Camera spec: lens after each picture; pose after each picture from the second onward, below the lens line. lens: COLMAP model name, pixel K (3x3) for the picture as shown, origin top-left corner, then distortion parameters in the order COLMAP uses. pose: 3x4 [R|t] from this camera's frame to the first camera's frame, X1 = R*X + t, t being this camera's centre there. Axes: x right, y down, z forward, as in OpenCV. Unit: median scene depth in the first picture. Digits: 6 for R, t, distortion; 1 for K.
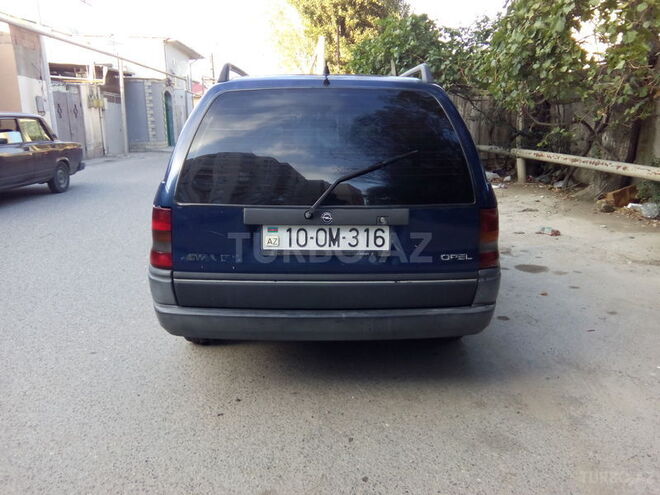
lens RADIAL K [[539.8, 0, 331.0], [0, 539.8, 248.8], [0, 0, 1]] dist [-0.023164, 0.002569]
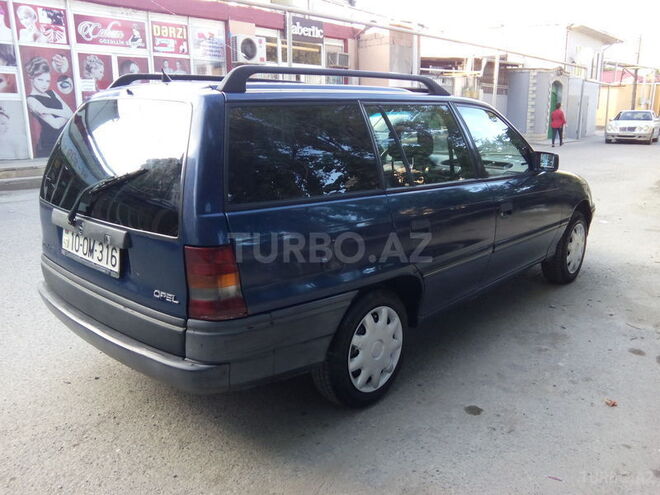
lens RADIAL K [[539.8, 0, 330.4], [0, 539.8, 246.0], [0, 0, 1]] dist [-0.023164, 0.002569]
pose [[0.727303, 0.170582, -0.664780, 0.379730], [-0.160748, 0.984016, 0.076632, -0.066302], [0.667226, 0.051128, 0.743099, 0.206735]]
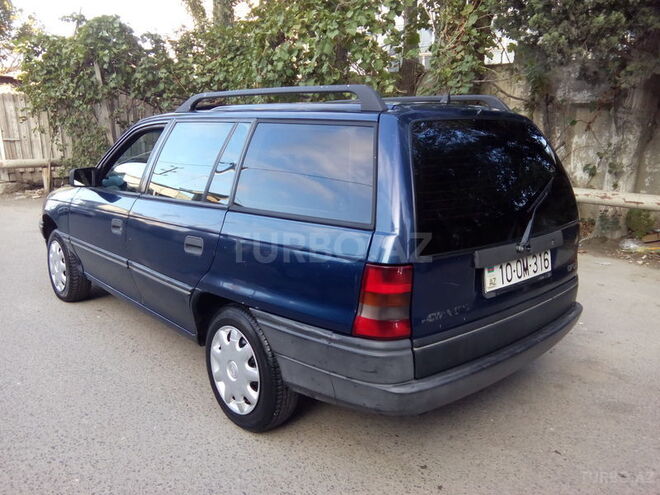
lens RADIAL K [[539.8, 0, 334.3], [0, 539.8, 247.2], [0, 0, 1]] dist [-0.023164, 0.002569]
pose [[0.749486, -0.140566, 0.646925, -0.347538], [0.148219, 0.988021, 0.042963, -0.058675], [-0.645214, 0.063687, 0.761342, 0.172132]]
